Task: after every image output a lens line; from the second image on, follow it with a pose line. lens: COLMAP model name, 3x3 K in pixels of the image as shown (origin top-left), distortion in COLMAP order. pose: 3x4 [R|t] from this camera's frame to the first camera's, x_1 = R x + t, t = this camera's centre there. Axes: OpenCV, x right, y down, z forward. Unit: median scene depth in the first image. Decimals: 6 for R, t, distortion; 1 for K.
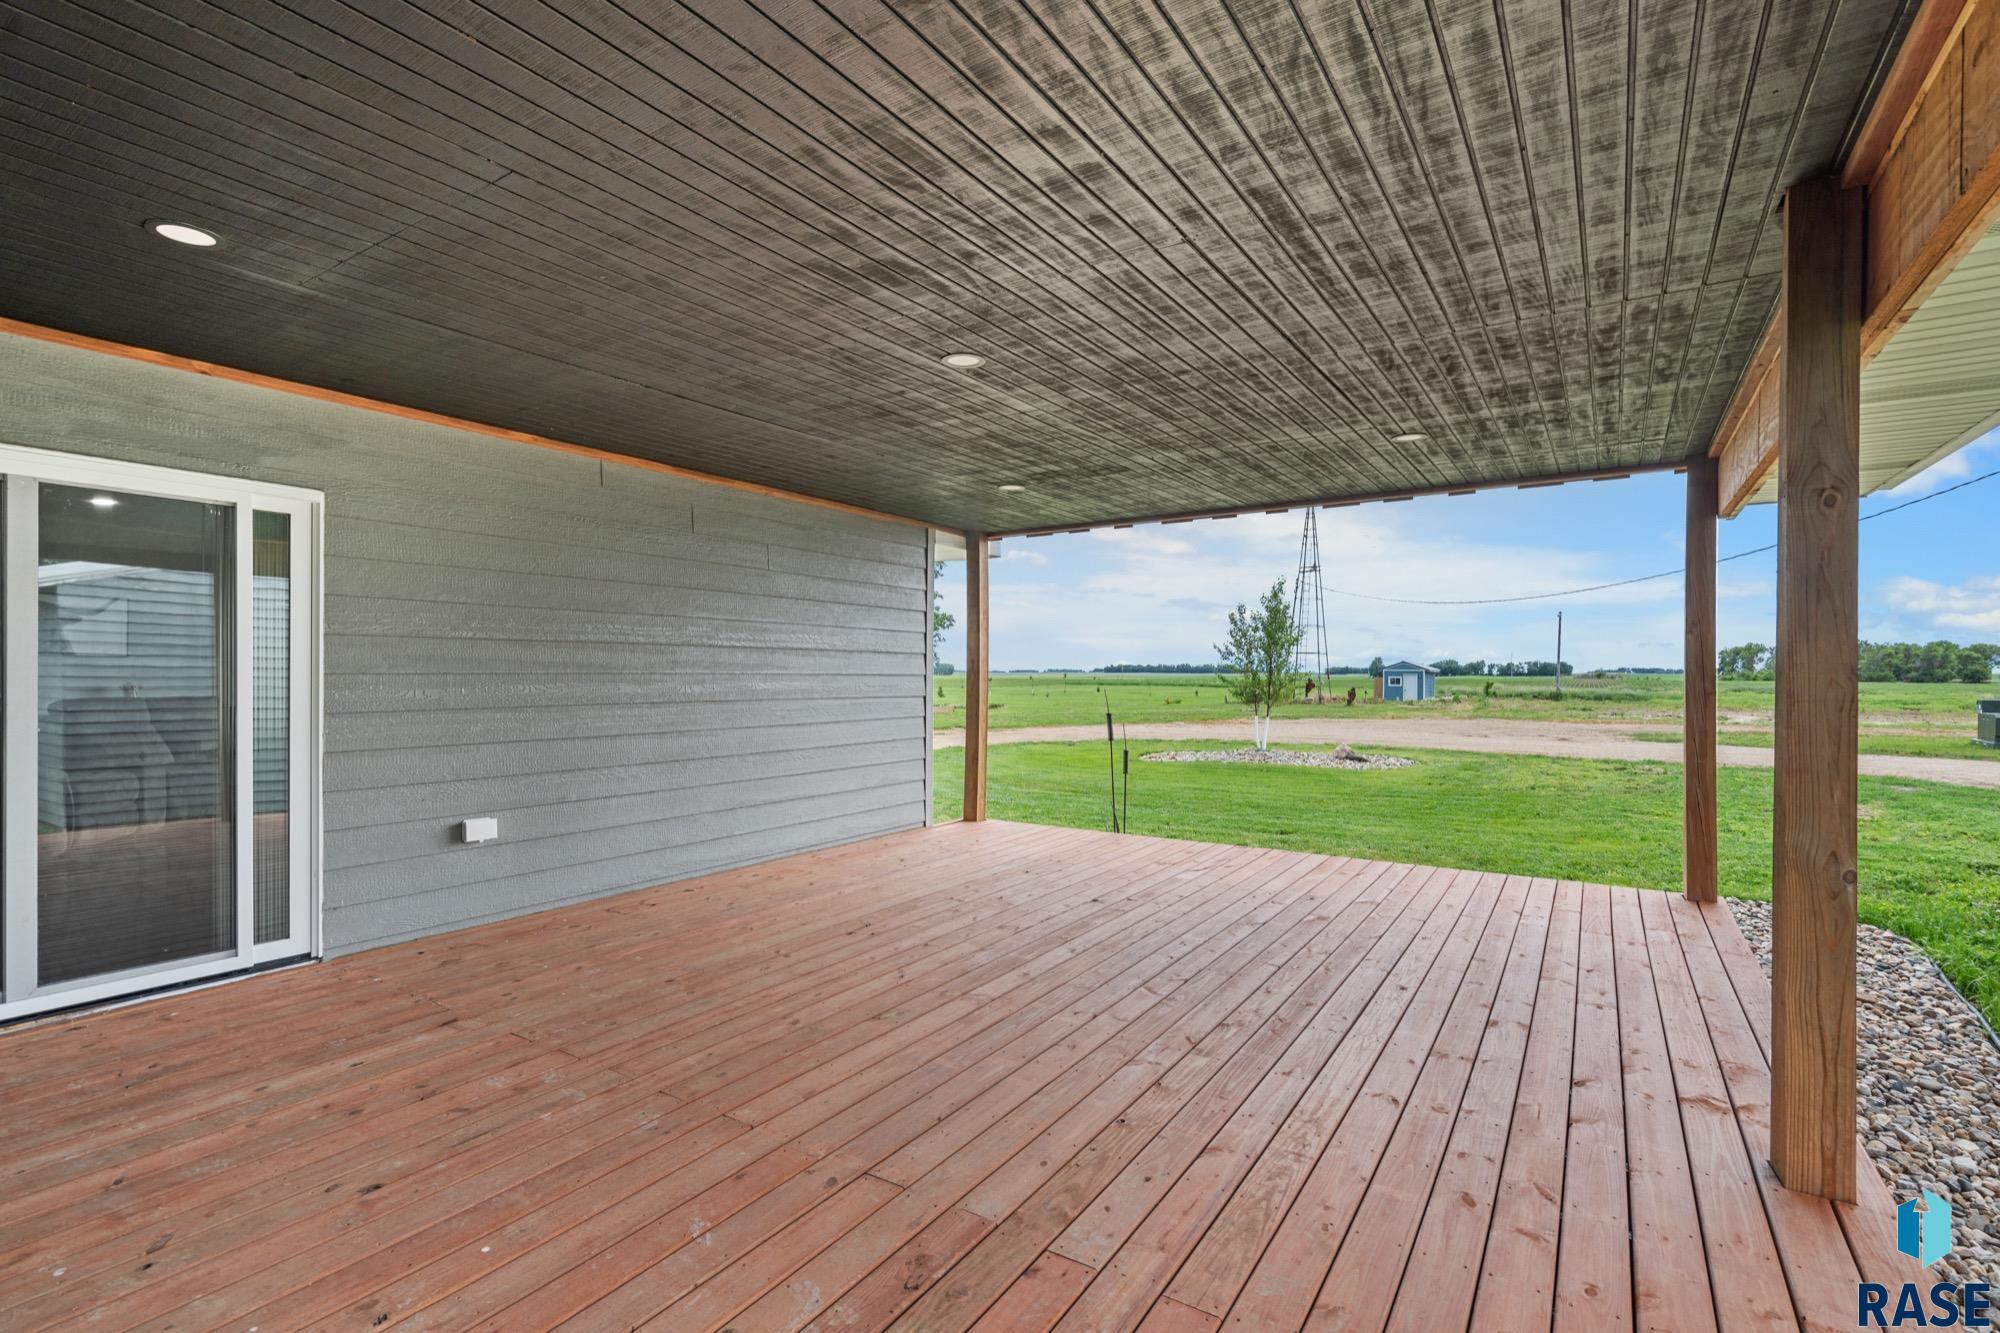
lens RADIAL K [[936.4, 0, 1002.4], [0, 936.4, 675.7], [0, 0, 1]] dist [-0.004728, -0.000117]
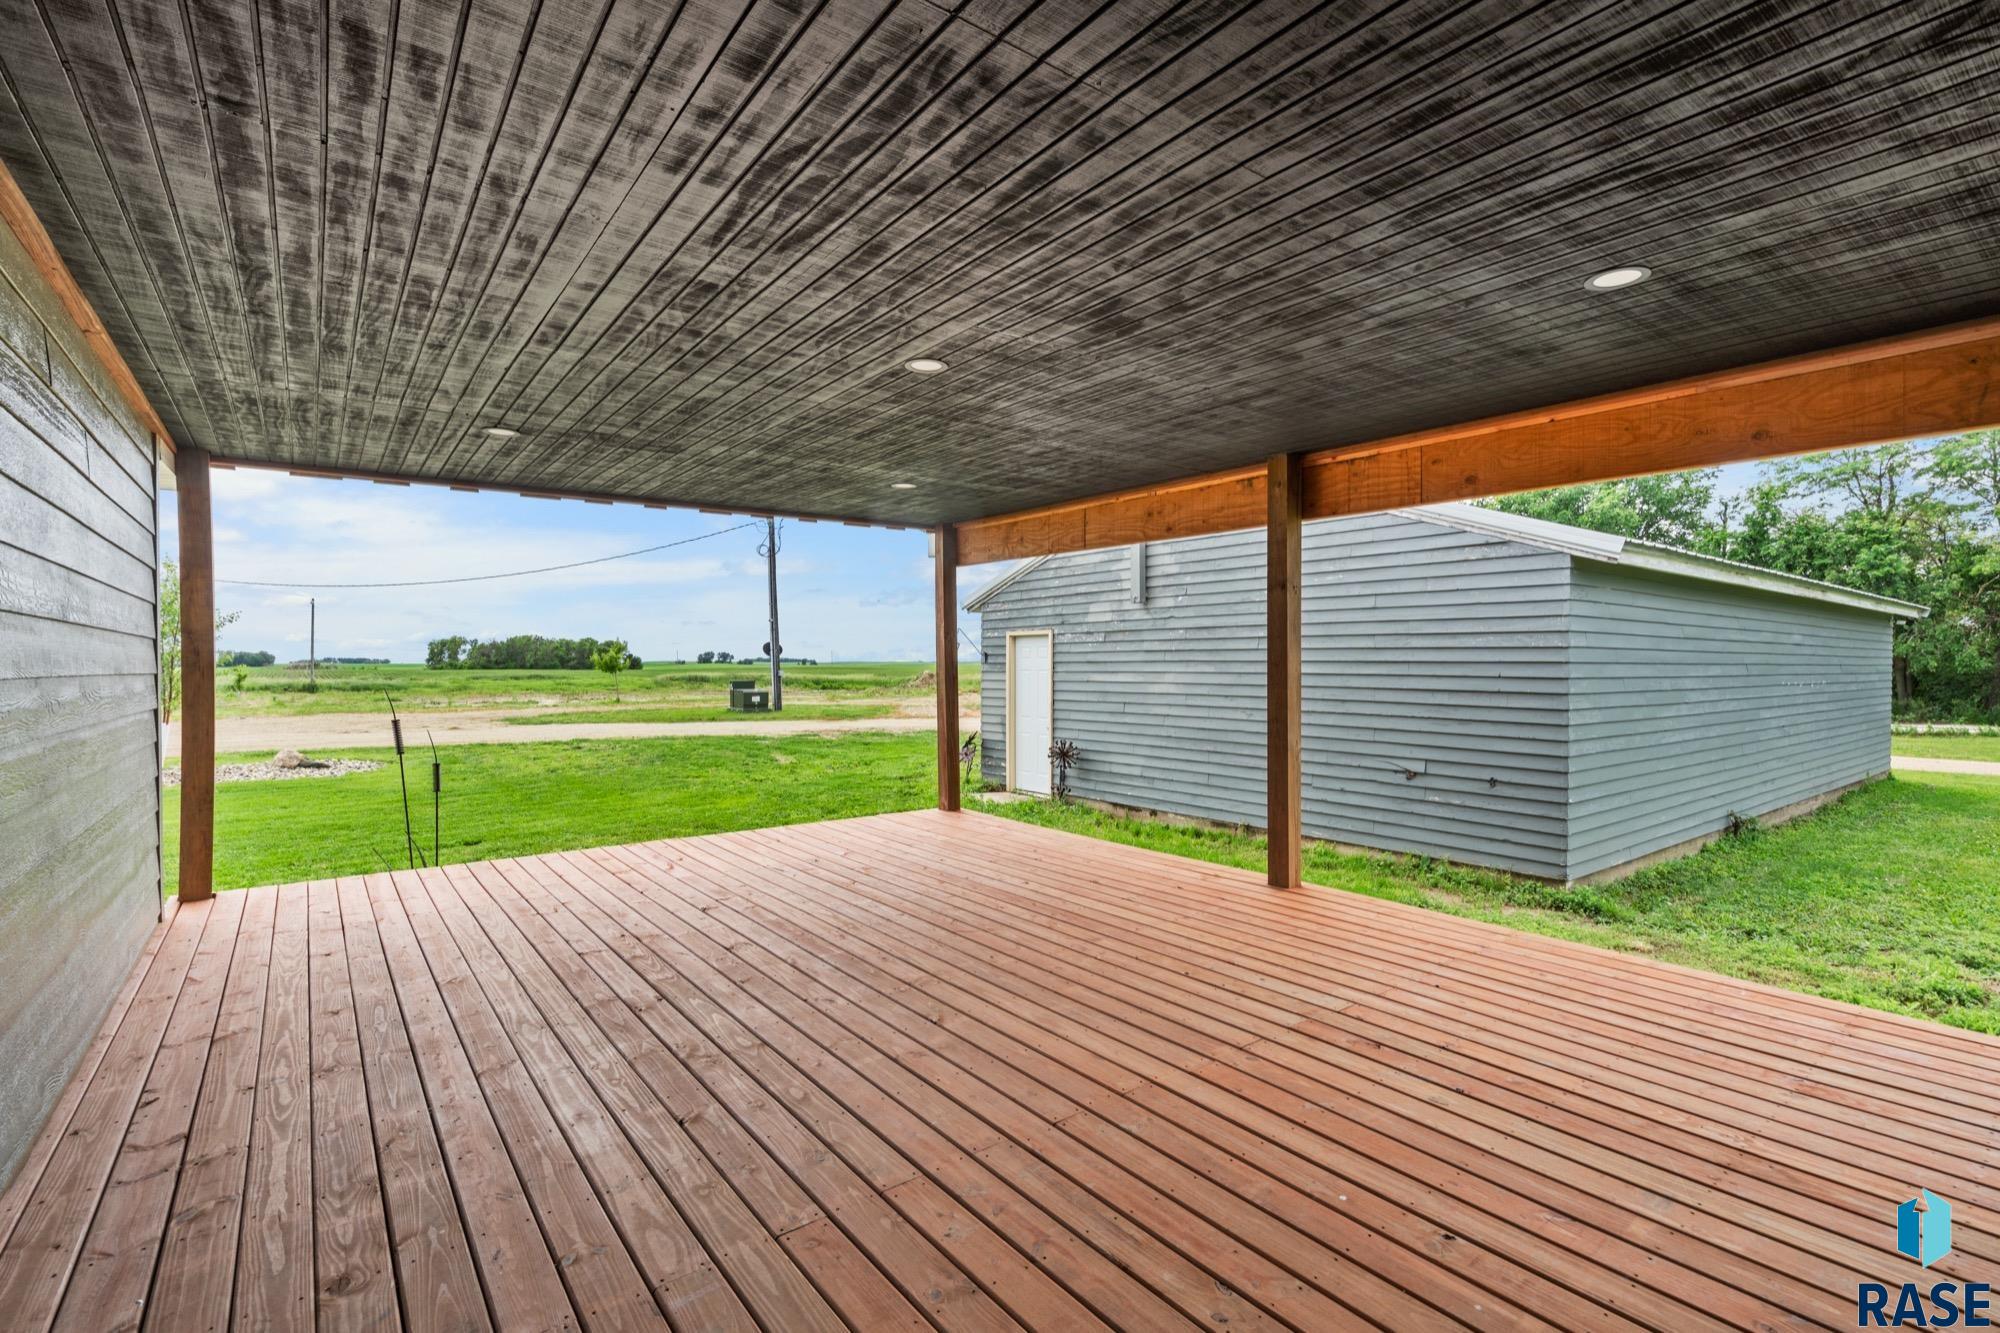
lens RADIAL K [[926.8, 0, 1005.3], [0, 926.8, 667.0], [0, 0, 1]] dist [-0.004683, 0.000367]
pose [[0.329451, -0.007932, 0.944139, -0.893126], [0.006426, 0.999960, 0.006158, -0.009680], [-0.944151, 0.004038, 0.329489, 0.532120]]
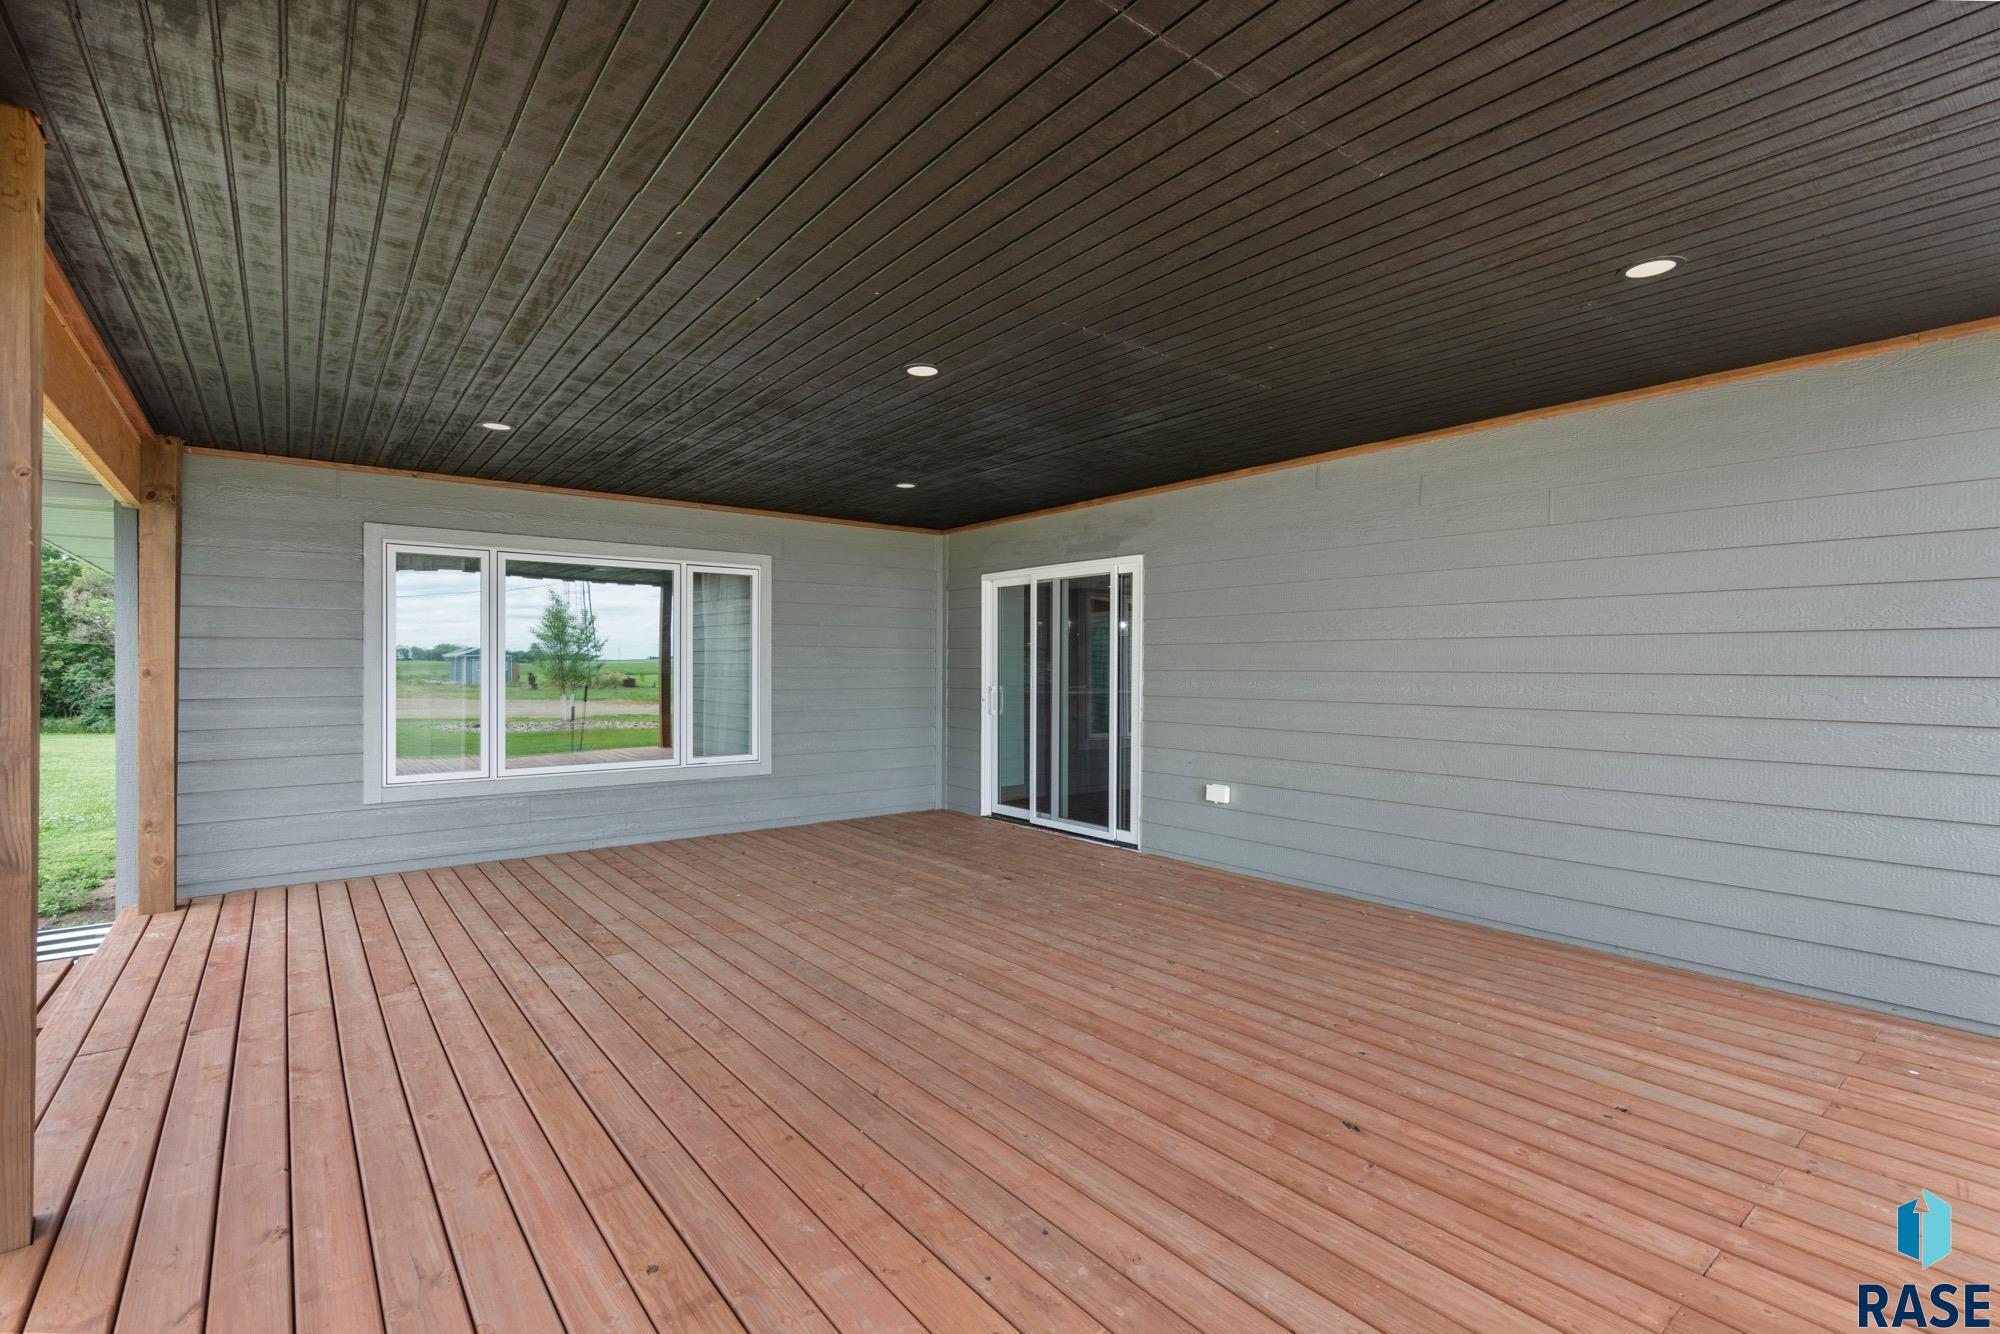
lens RADIAL K [[901.6, 0, 1000.0], [0, 901.6, 667.0], [0, 0, 1]] dist [-0.012105, -0.000359]
pose [[-0.317663, -0.001415, -0.948202, 0.805659], [-0.007314, 0.999973, 0.000958, -0.007038], [0.948175, 0.007240, -0.317665, 1.278667]]
